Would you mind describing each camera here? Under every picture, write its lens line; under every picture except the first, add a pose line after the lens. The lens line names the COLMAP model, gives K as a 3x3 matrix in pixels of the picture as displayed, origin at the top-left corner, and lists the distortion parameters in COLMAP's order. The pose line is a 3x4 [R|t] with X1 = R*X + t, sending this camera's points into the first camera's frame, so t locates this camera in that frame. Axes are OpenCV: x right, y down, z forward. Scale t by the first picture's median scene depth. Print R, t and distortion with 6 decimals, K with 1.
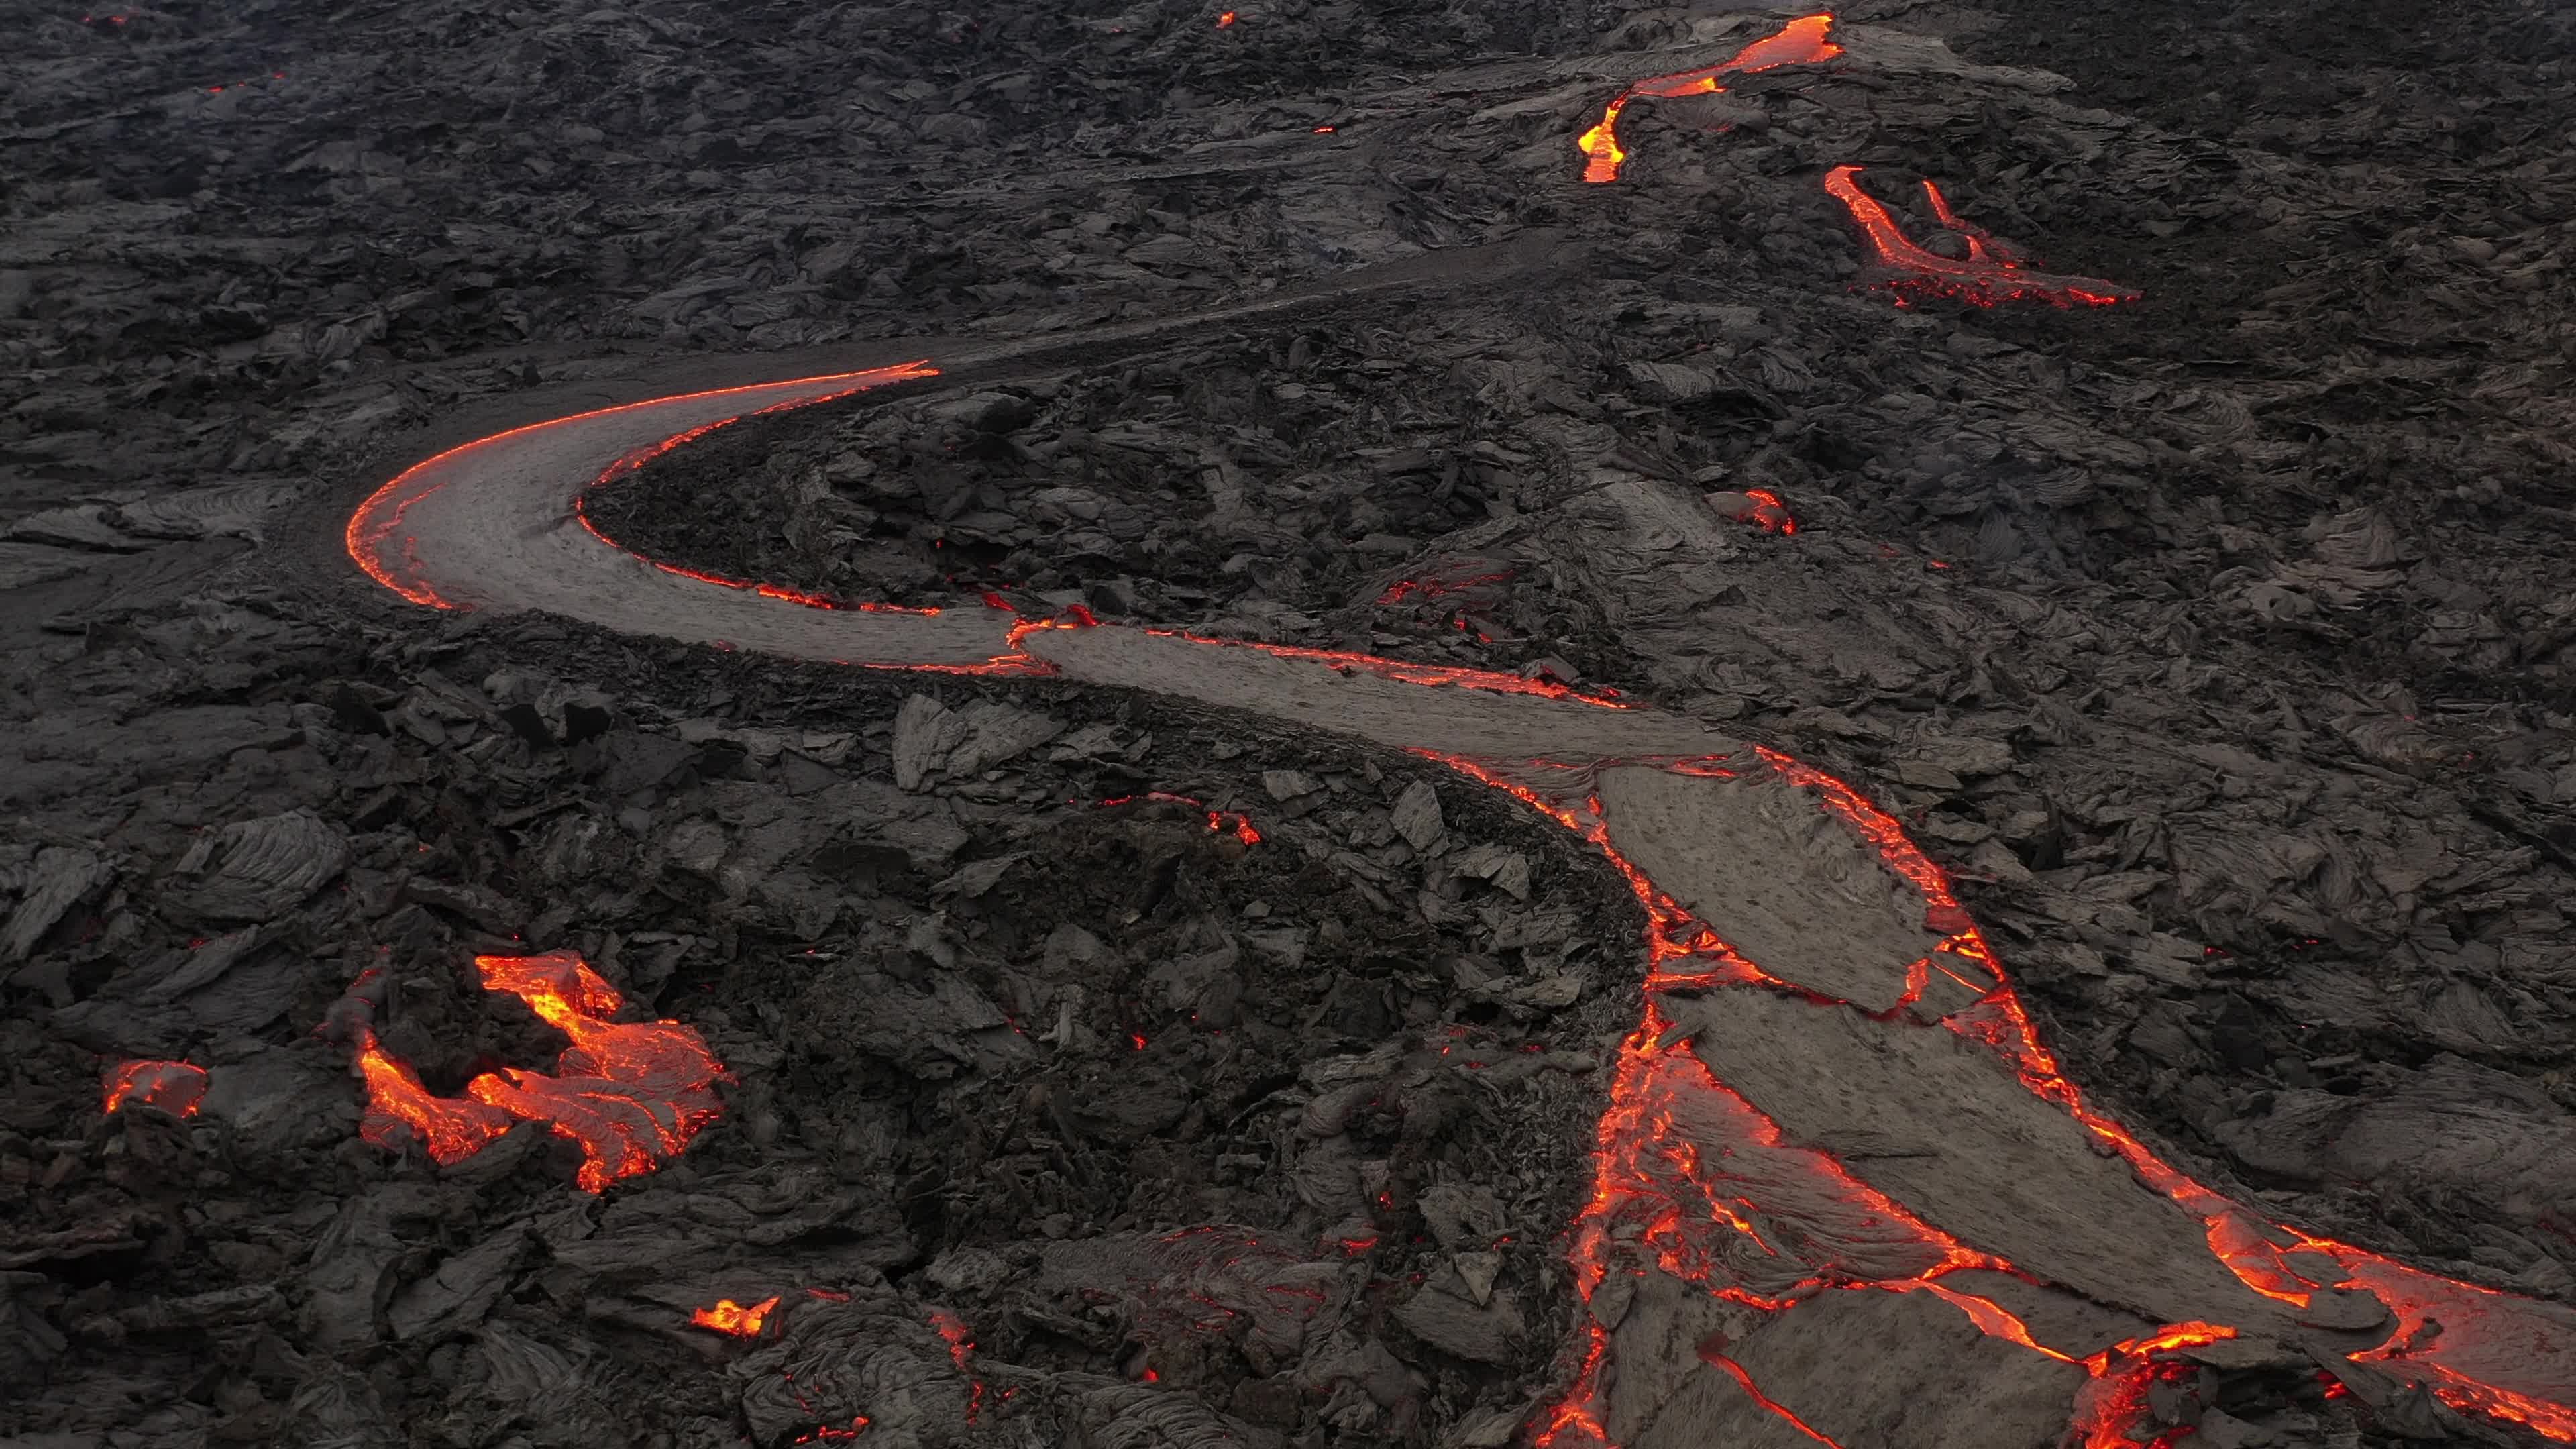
lens RADIAL K [[2882.1, 0, 1267.7], [0, 2882.1, 716.8], [0, 0, 1]] dist [-0.010659, -0.001791]
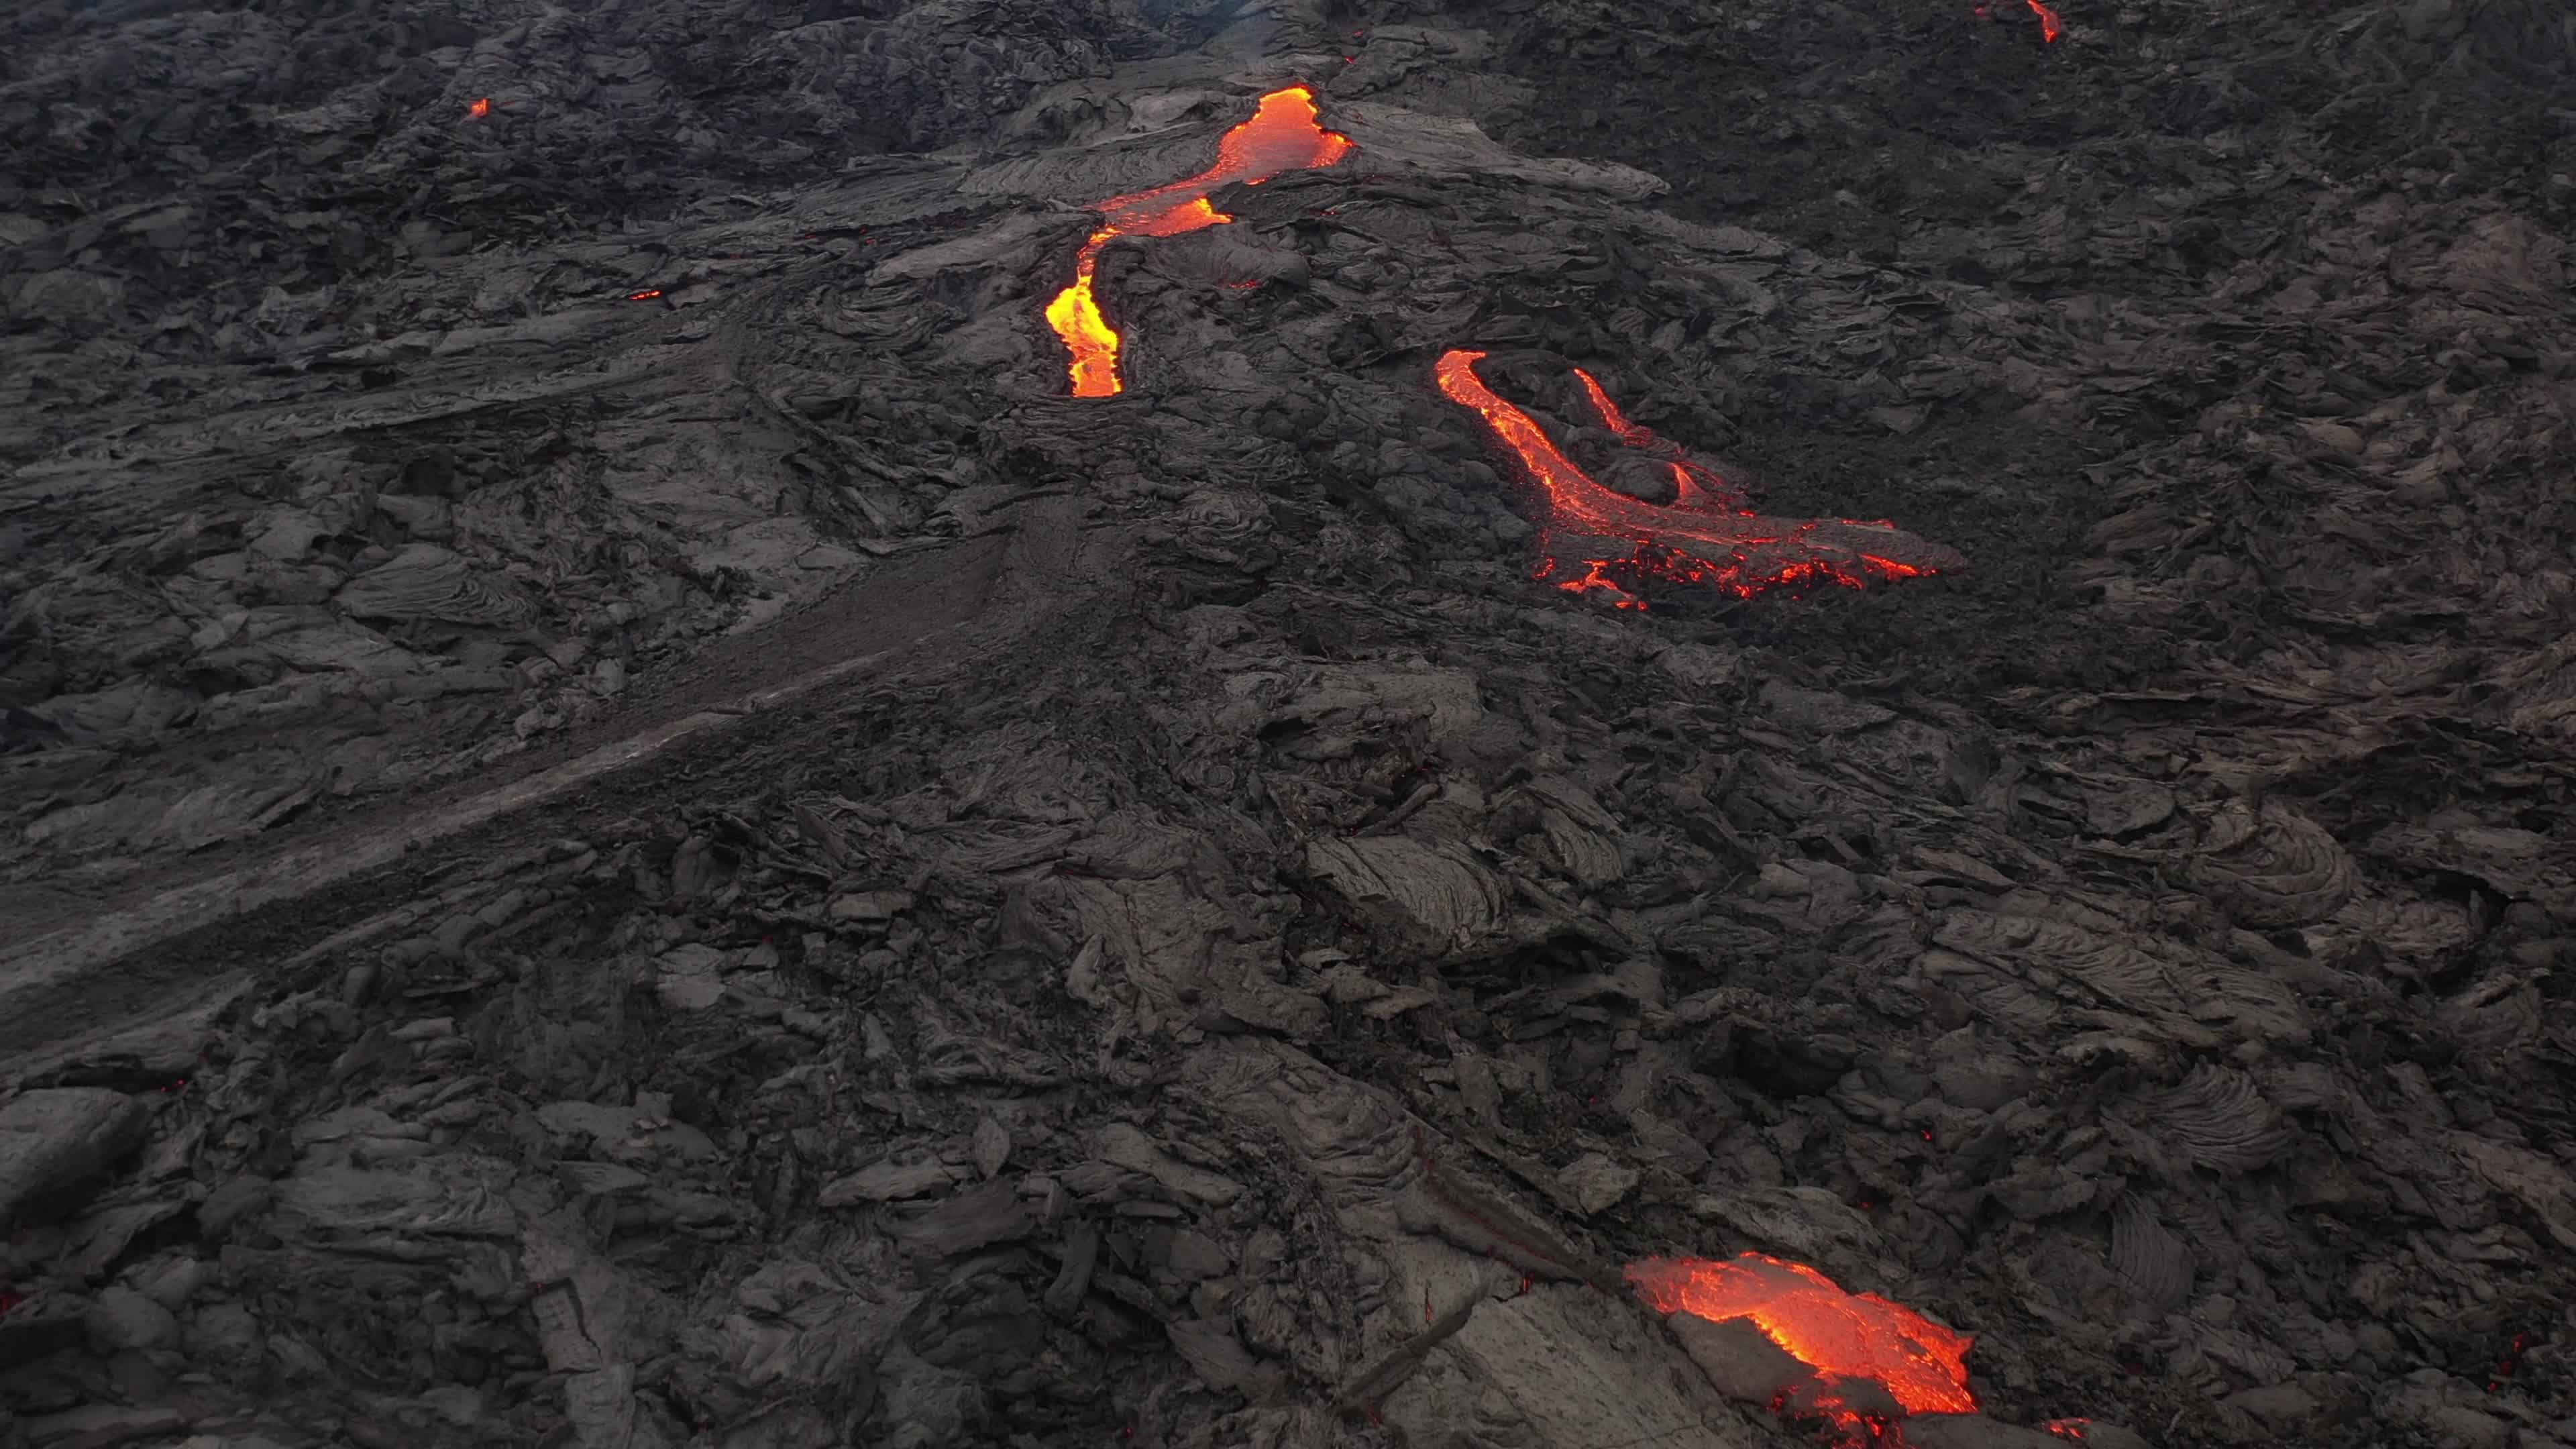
lens RADIAL K [[2882.1, 0, 1267.7], [0, 2882.1, 716.8], [0, 0, 1]] dist [-0.010659, -0.001791]
pose [[0.968478, -0.074136, 0.237812, -0.007997], [0.073821, 0.997219, 0.010242, -0.116086], [-0.237910, 0.007636, 0.971257, 0.359540]]
